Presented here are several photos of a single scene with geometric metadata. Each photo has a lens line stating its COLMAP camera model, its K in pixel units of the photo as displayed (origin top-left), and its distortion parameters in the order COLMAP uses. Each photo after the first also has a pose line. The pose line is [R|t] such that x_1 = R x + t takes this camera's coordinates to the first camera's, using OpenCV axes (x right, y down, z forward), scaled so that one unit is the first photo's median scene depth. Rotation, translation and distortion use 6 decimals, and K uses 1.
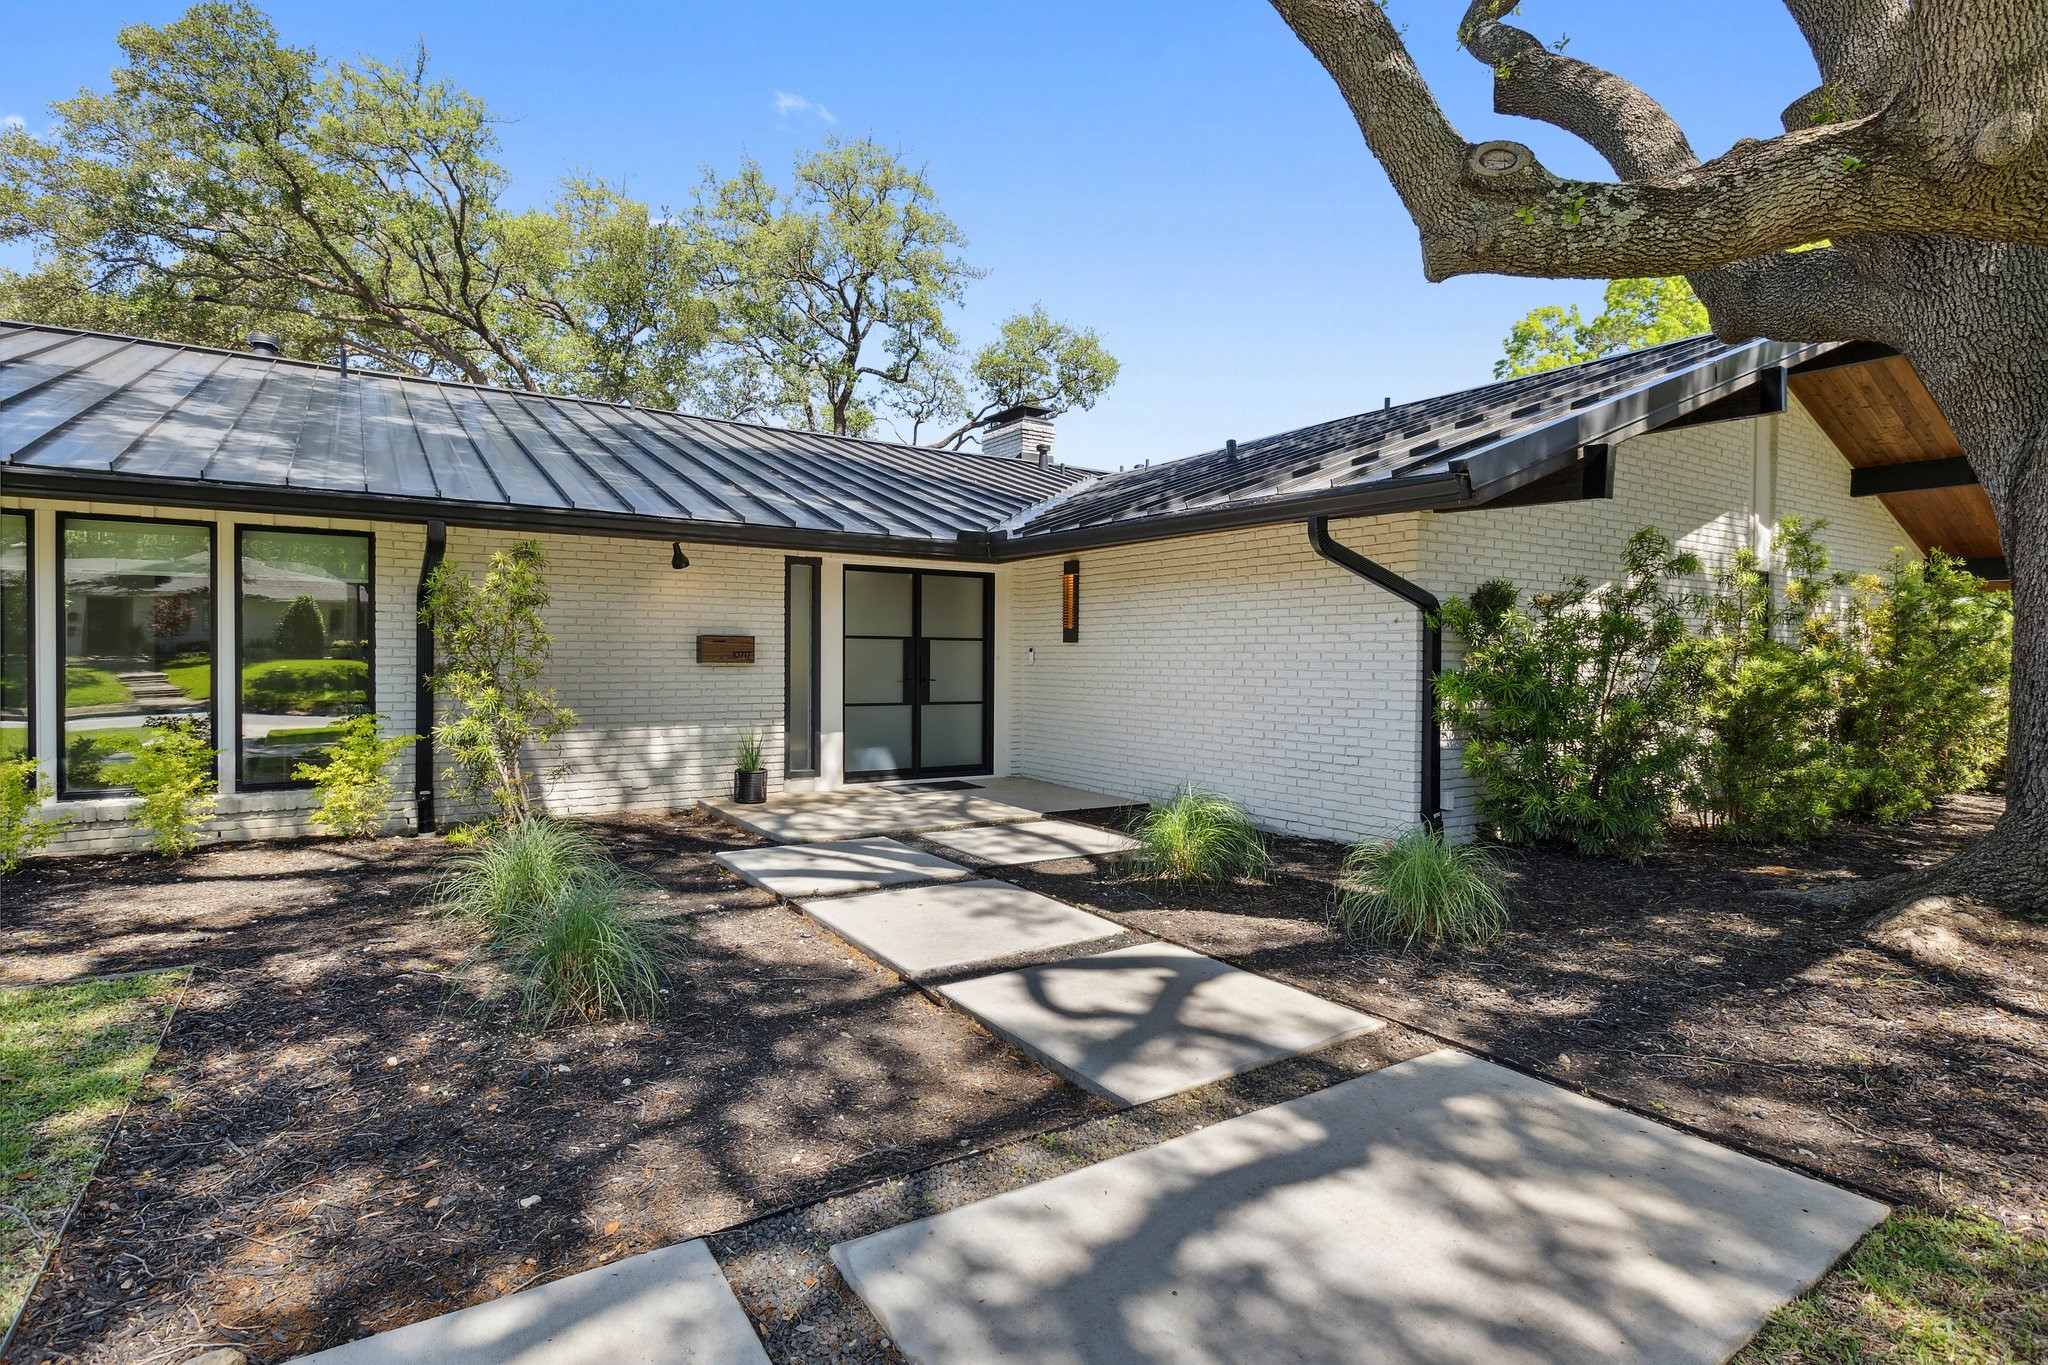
lens RADIAL K [[1040.7, 0, 1028.4], [0, 1040.7, 678.5], [0, 0, 1]] dist [0.001872, 0.000149]
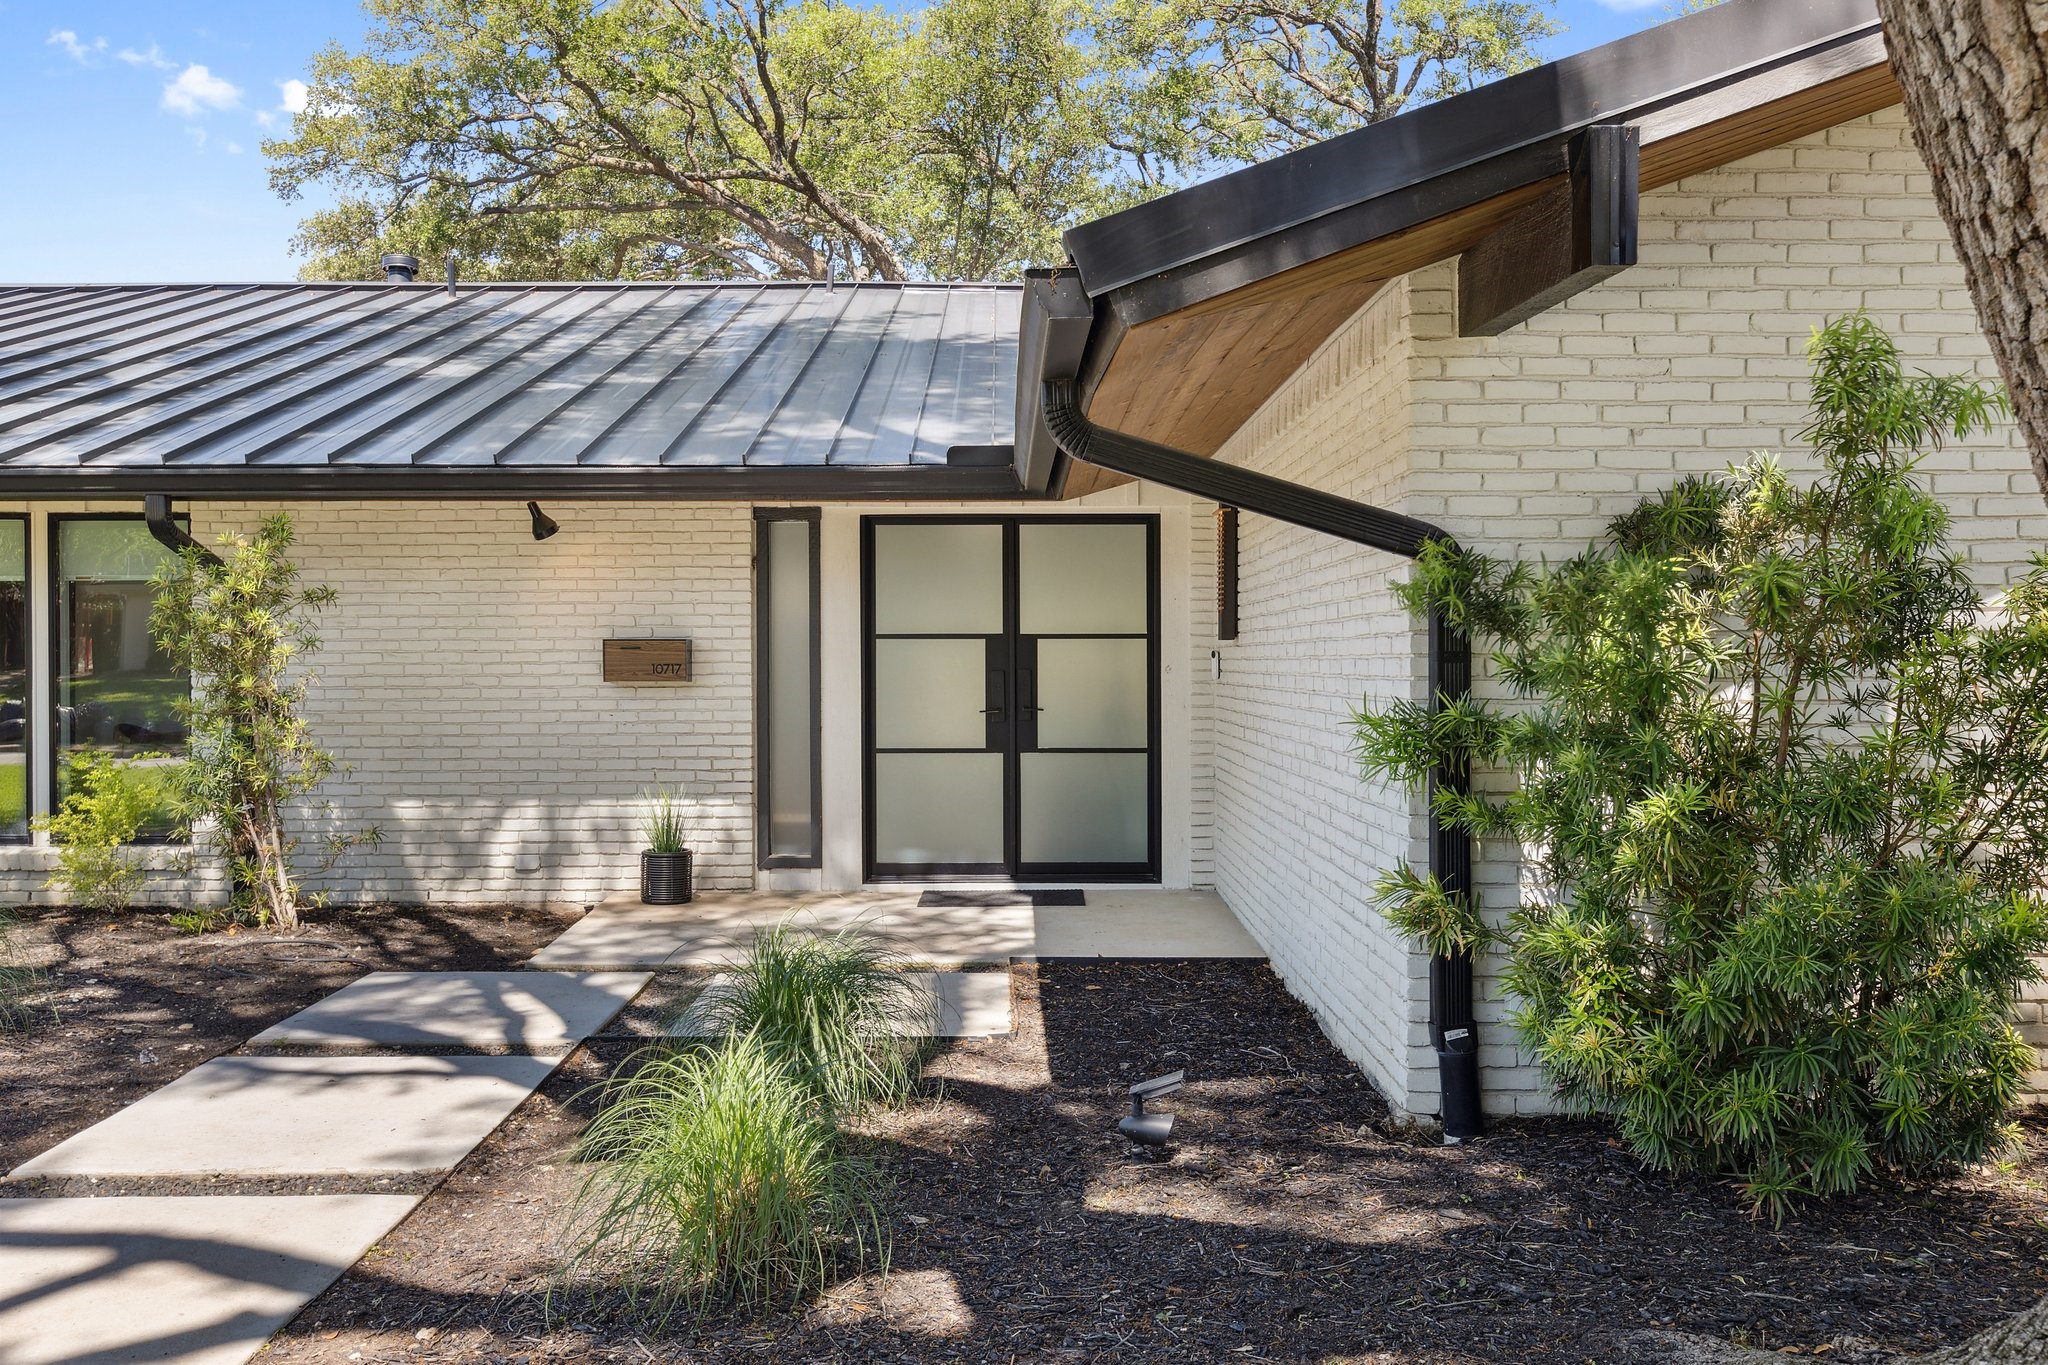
lens RADIAL K [[1688.4, 0, 1027.3], [0, 1688.4, 681.7], [0, 0, 1]] dist [0.005292, 0.000113]
pose [[0.822806, 0.001860, -0.568320, 0.484266], [-0.002558, 0.999997, -0.000430, -0.014866], [0.568317, 0.001808, 0.822808, 0.273593]]
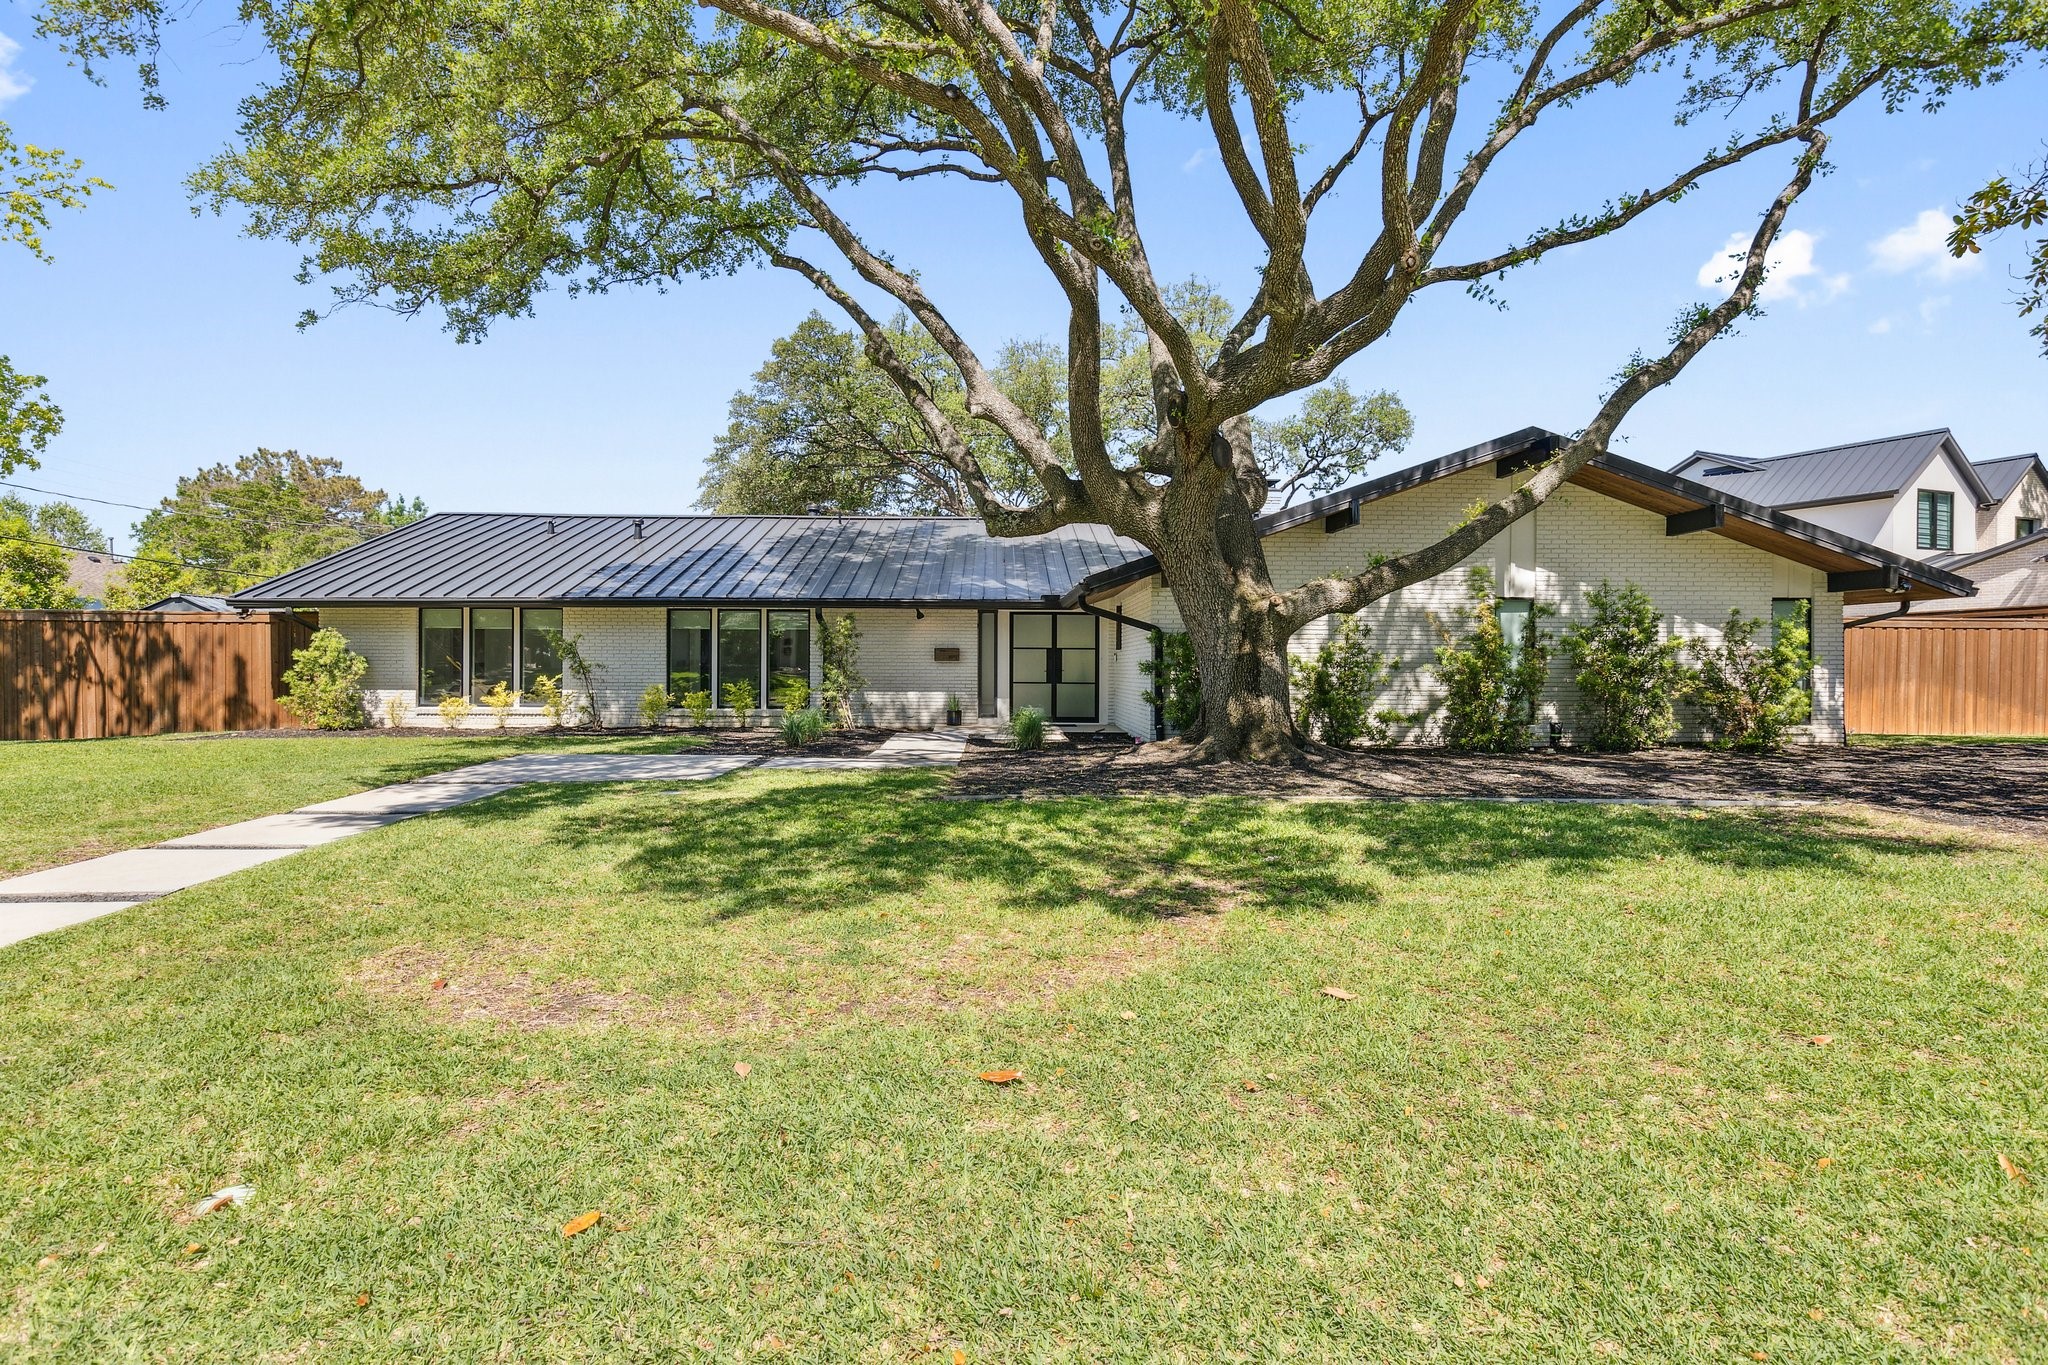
lens RADIAL K [[1121.9, 0, 1018.5], [0, 1121.9, 684.8], [0, 0, 1]] dist [-0.000647, 0.000044]
pose [[0.831340, 0.008037, -0.555706, 1.106208], [-0.009583, 0.999954, 0.000126, 0.031840], [0.555682, 0.005220, 0.831379, -0.834687]]
